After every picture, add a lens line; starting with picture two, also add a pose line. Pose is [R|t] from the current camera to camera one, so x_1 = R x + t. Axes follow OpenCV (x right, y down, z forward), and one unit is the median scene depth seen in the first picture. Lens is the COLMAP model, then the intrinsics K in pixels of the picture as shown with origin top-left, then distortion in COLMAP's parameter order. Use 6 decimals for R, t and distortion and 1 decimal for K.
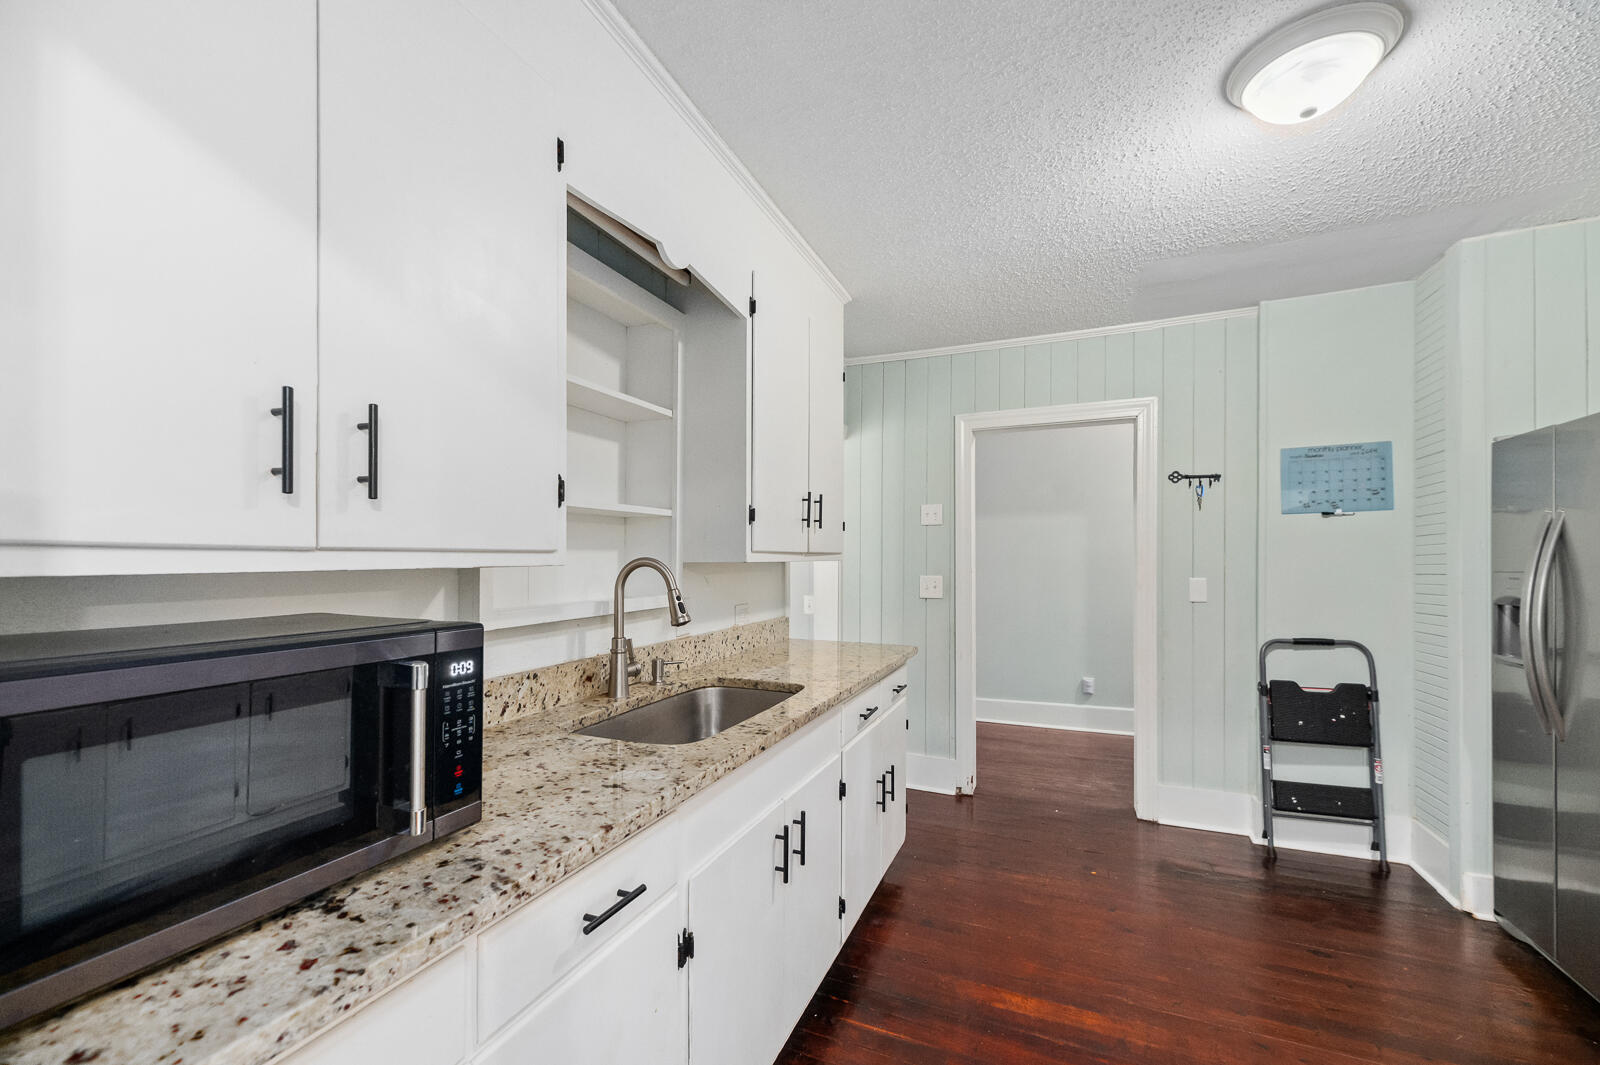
lens RADIAL K [[647.0, 0, 801.1], [0, 647.0, 557.6], [0, 0, 1]] dist [0.003509, 0.000137]
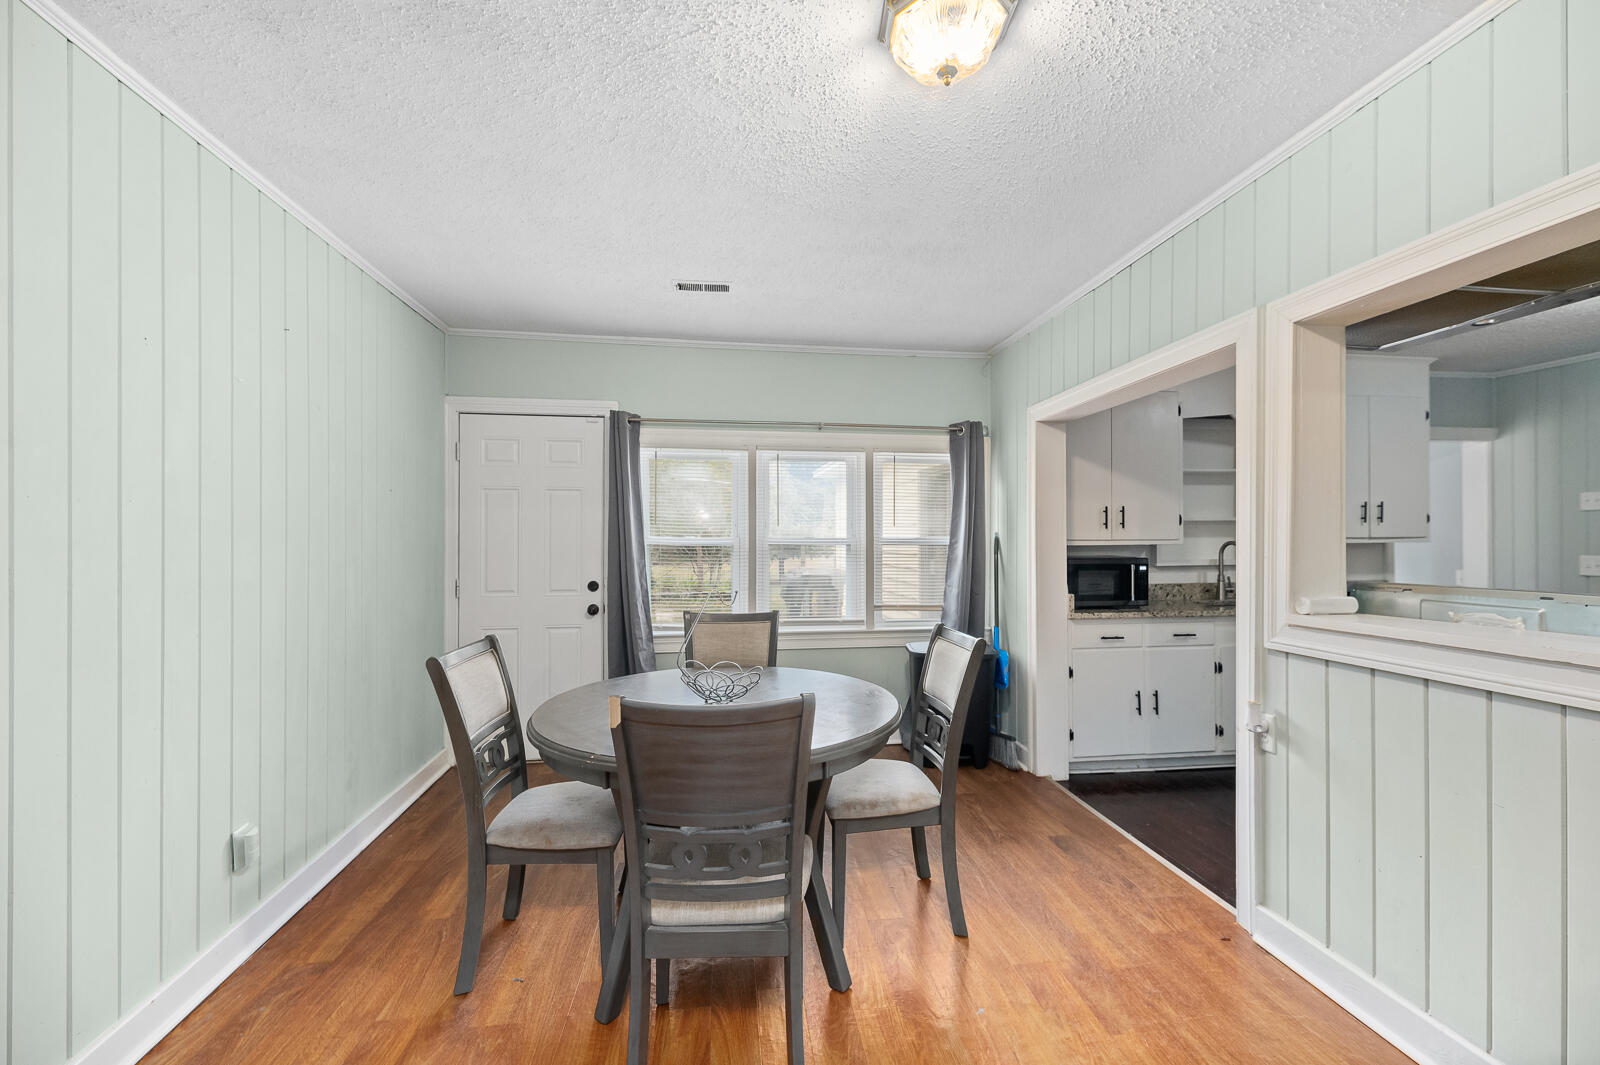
lens RADIAL K [[647.0, 0, 797.9], [0, 647.0, 535.9], [0, 0, 1]] dist [0.003509, 0.000137]
pose [[0.496072, -0.003922, -0.868272, 1.140855], [0.004367, 0.999988, -0.002022, -0.023572], [0.868270, -0.002789, 0.496084, -1.716868]]
